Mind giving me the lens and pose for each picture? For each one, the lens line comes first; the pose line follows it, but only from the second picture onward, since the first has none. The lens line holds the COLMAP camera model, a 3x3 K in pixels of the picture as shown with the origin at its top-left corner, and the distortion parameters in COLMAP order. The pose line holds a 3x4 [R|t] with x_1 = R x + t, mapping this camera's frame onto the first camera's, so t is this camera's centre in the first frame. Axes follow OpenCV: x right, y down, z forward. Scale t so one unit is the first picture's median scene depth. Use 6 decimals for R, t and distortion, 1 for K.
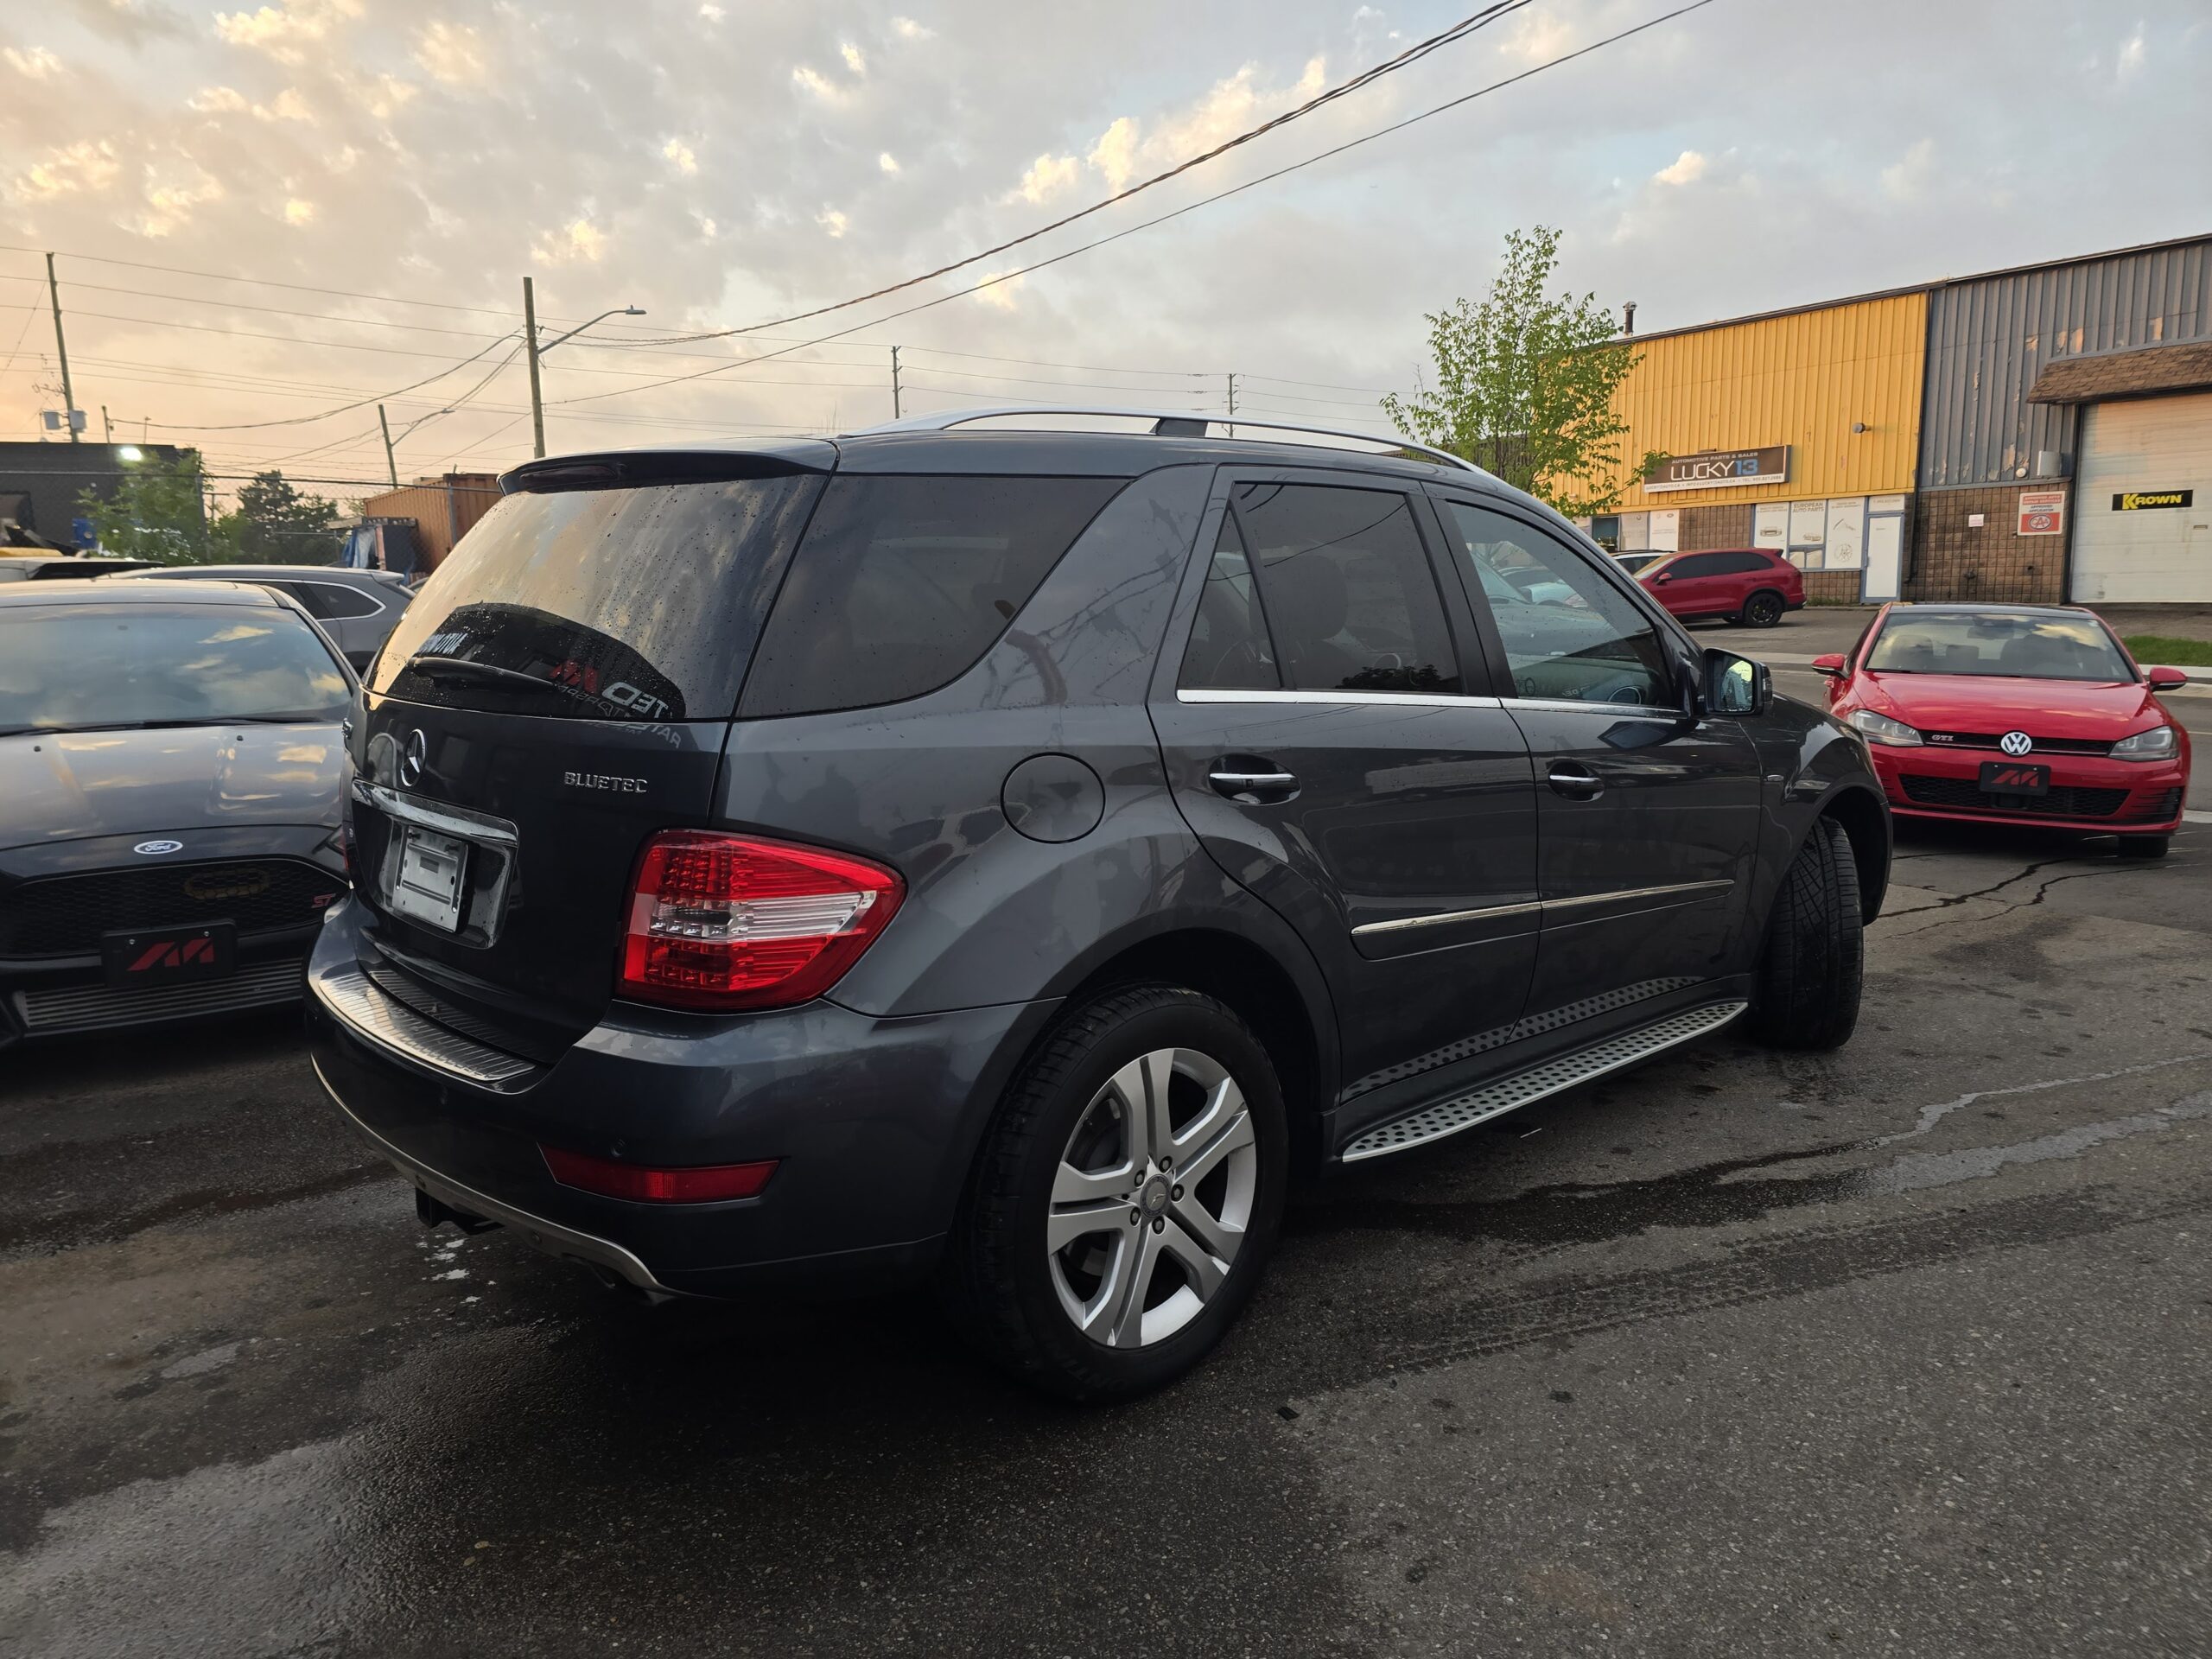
lens RADIAL K [[1502.3, 0, 1106.0], [0, 1502.3, 829.5], [0, 0, 1]] dist [0.046485, -0.046792]
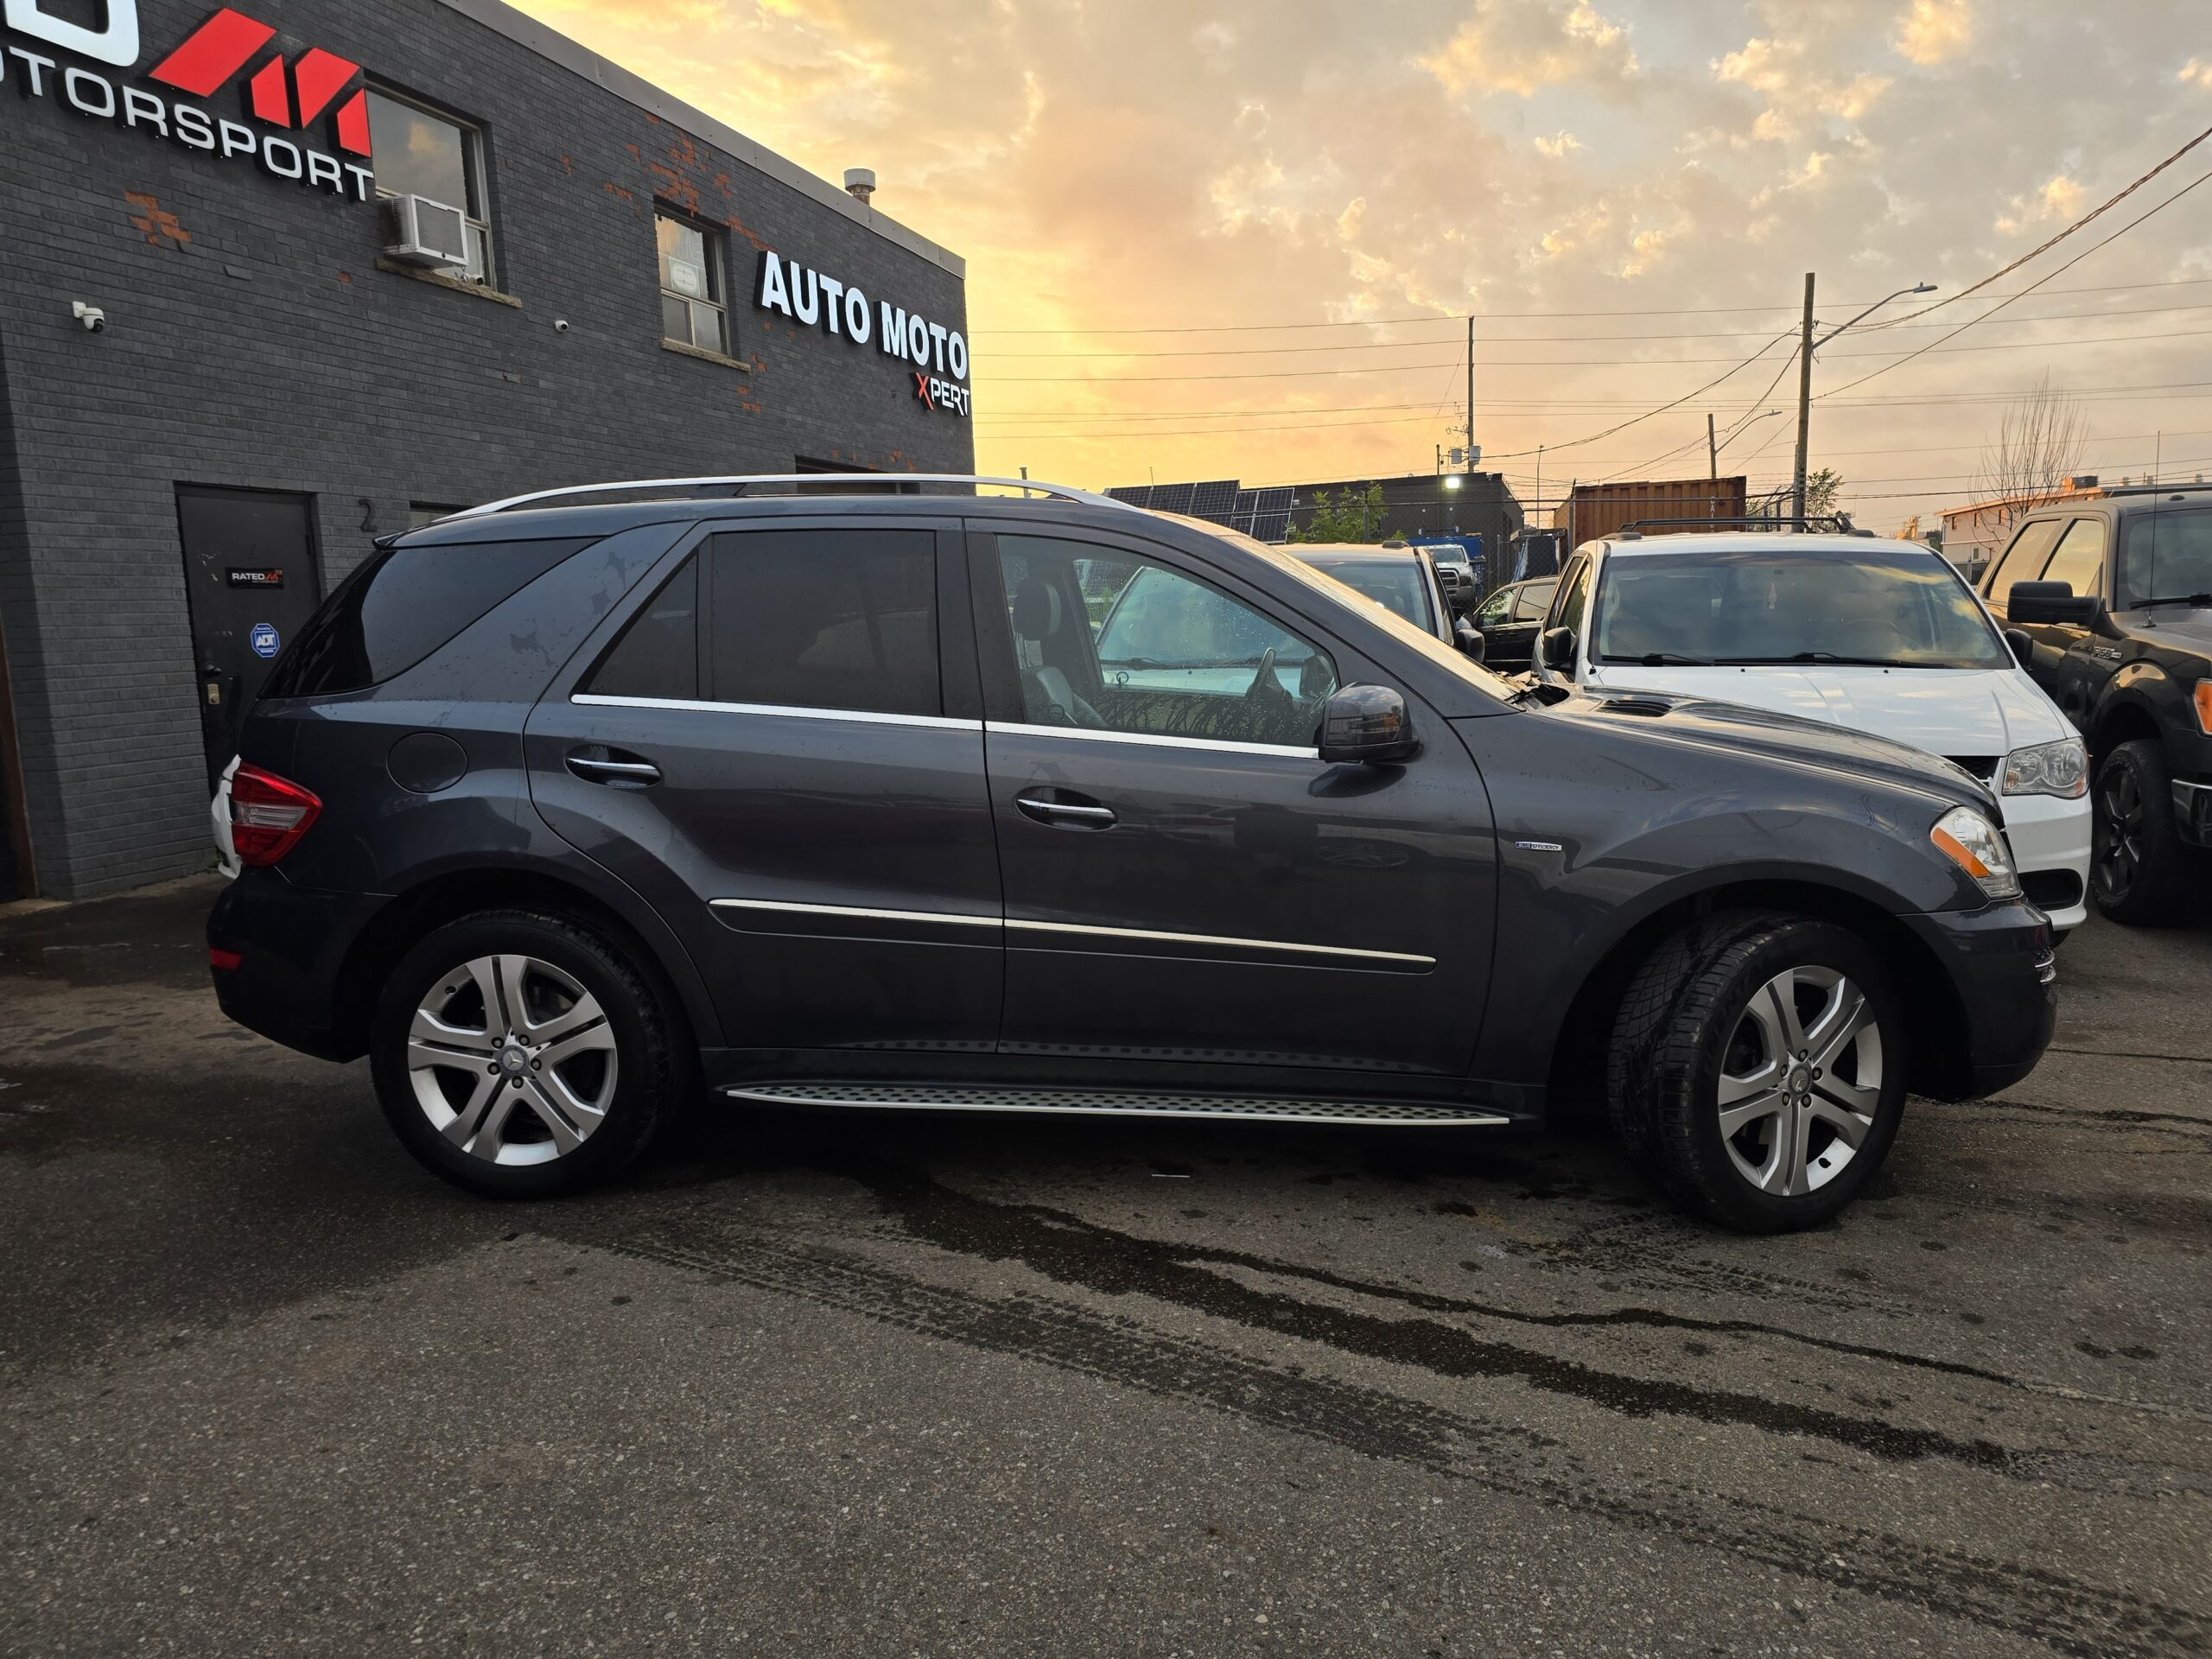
lens RADIAL K [[1479.2, 0, 1106.0], [0, 1479.2, 829.5], [0, 0, 1]] dist [0.069890, -0.079031]
pose [[0.657076, 0.106944, -0.746200, 1.101885], [-0.105088, 0.993215, 0.049809, -0.072806], [0.746464, 0.045688, 0.663856, 0.386203]]
